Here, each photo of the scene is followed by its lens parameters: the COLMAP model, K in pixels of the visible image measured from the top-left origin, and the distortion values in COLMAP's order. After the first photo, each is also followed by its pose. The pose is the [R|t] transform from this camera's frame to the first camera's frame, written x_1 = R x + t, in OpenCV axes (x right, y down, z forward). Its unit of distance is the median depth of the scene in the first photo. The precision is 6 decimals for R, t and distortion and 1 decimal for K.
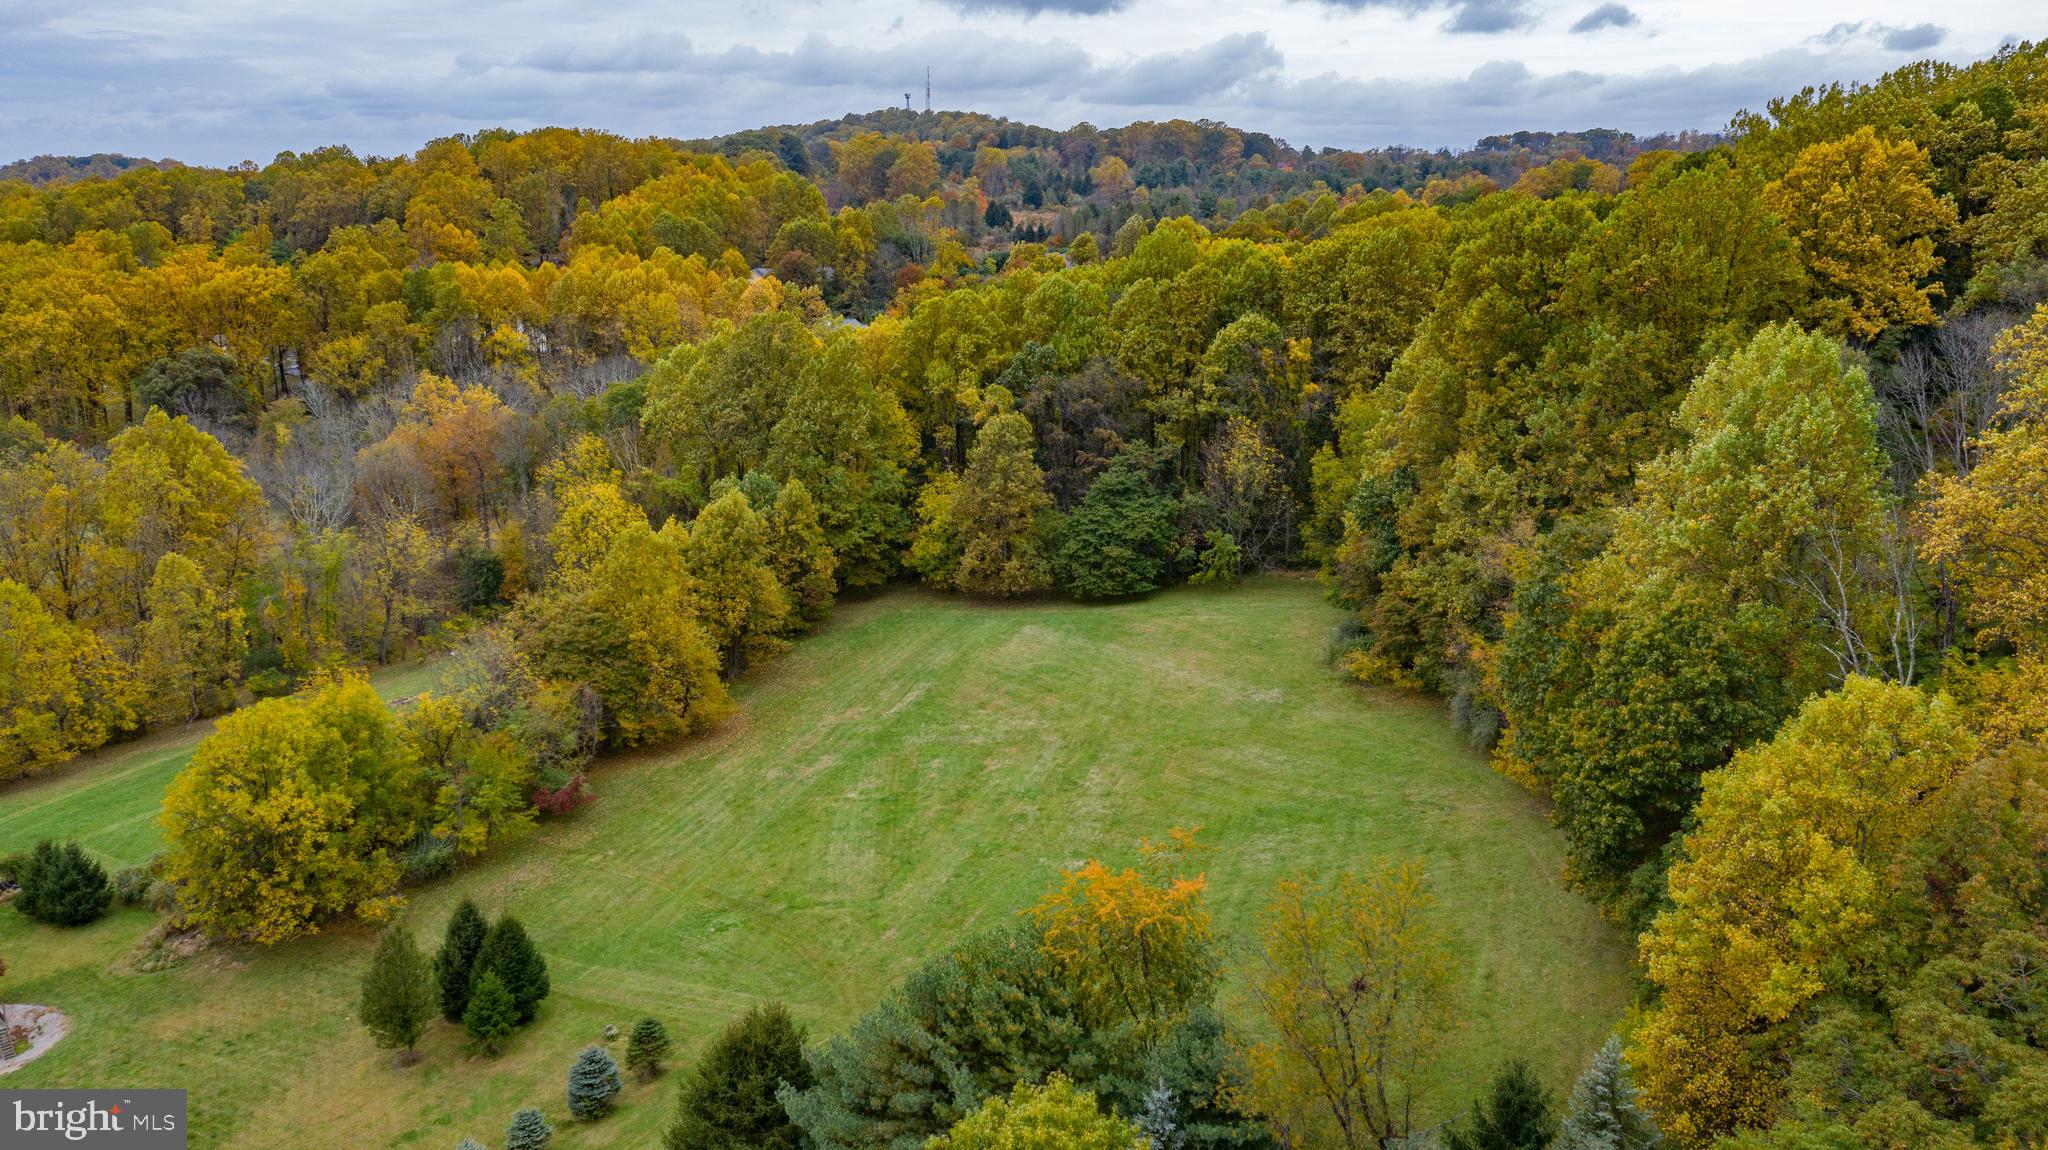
lens RADIAL K [[1657.9, 0, 1006.4], [0, 1657.9, 576.5], [0, 0, 1]] dist [-0.005999, 0.000729]
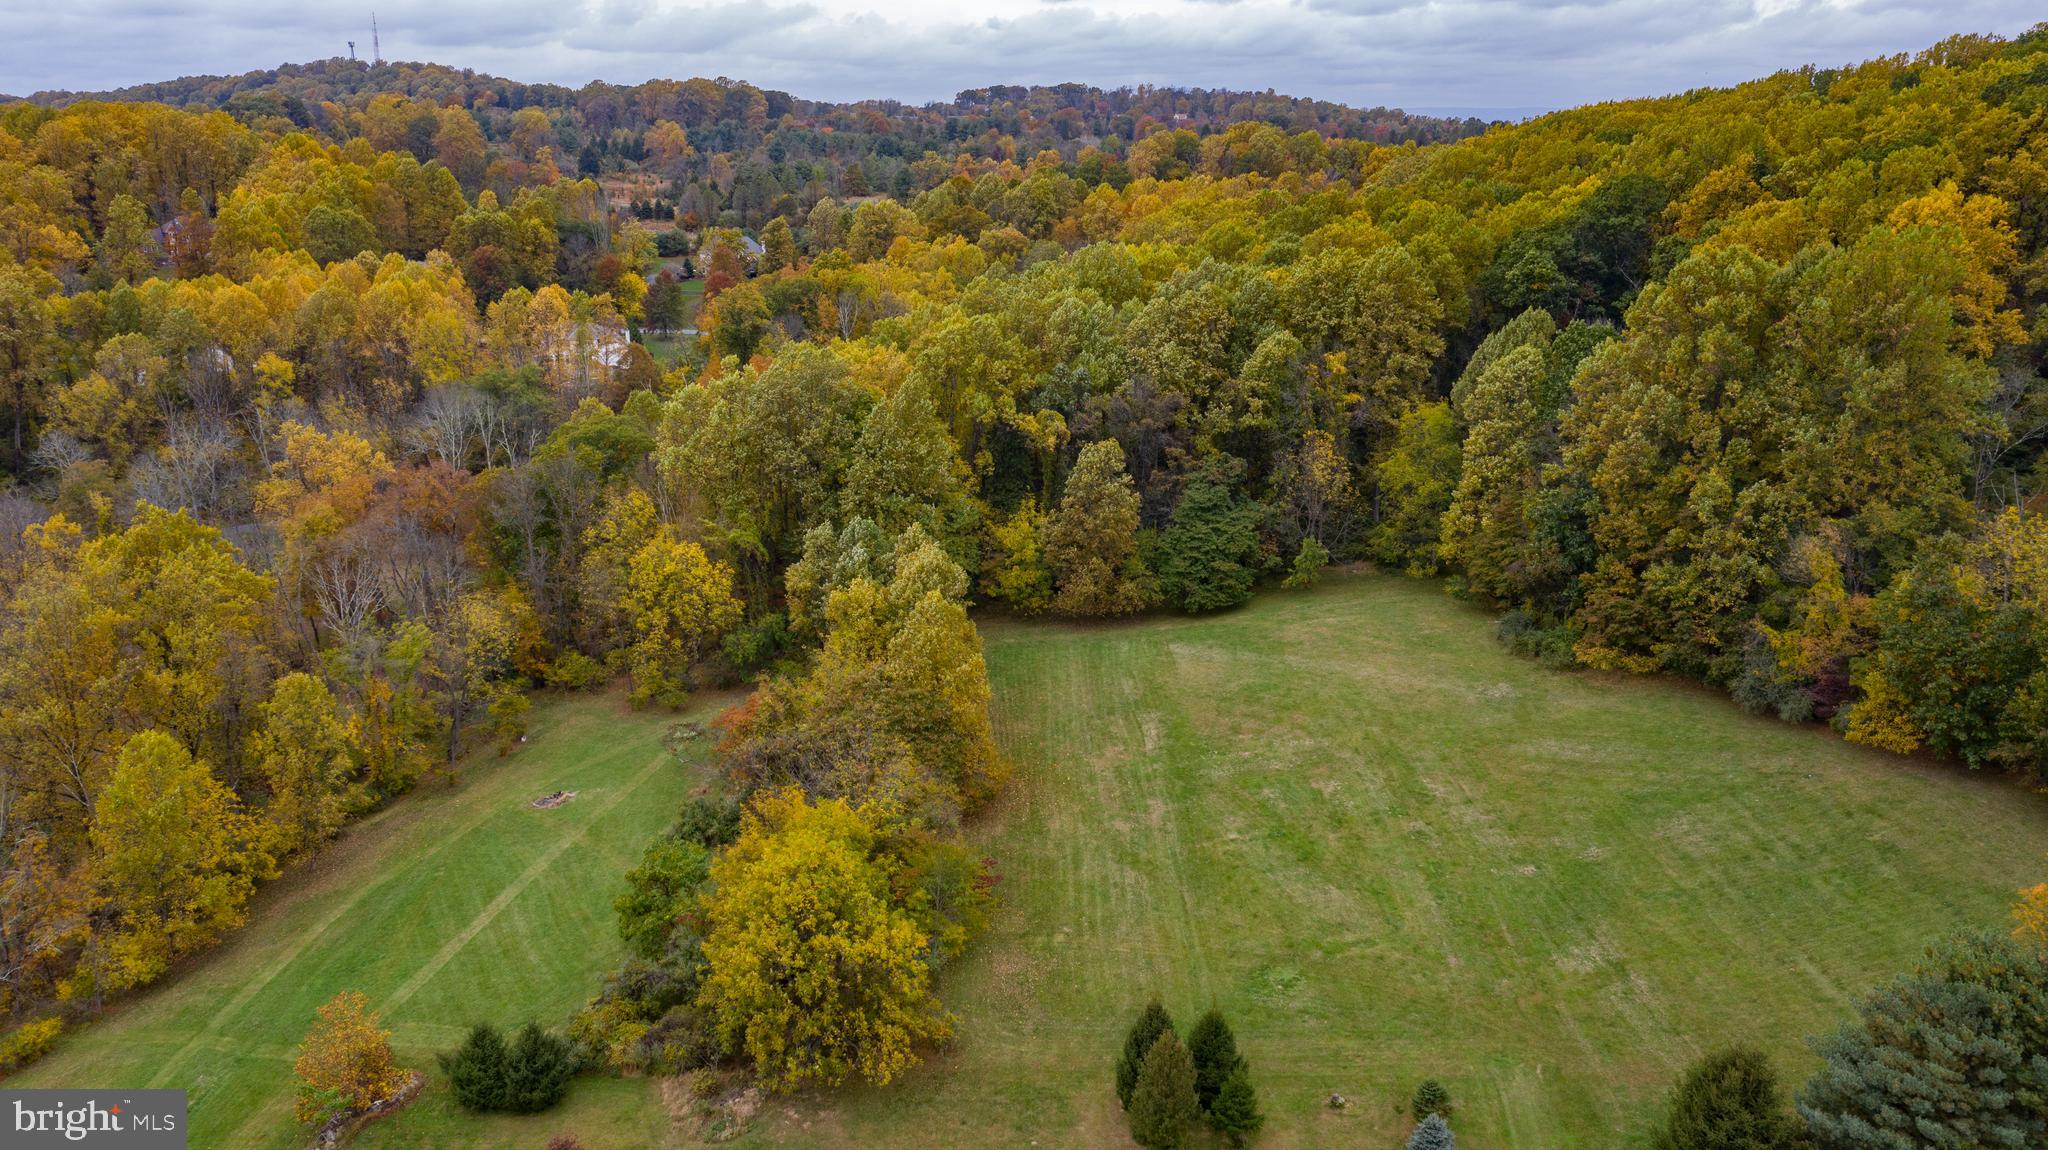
lens RADIAL K [[1667.7, 0, 1024.0], [0, 1667.7, 575.0], [0, 0, 1]] dist [0.007980, -0.001450]
pose [[0.940243, -0.095406, 0.326864, -0.186025], [0.085947, 0.995358, 0.043297, -0.030560], [-0.329478, -0.012616, 0.944079, 0.016731]]
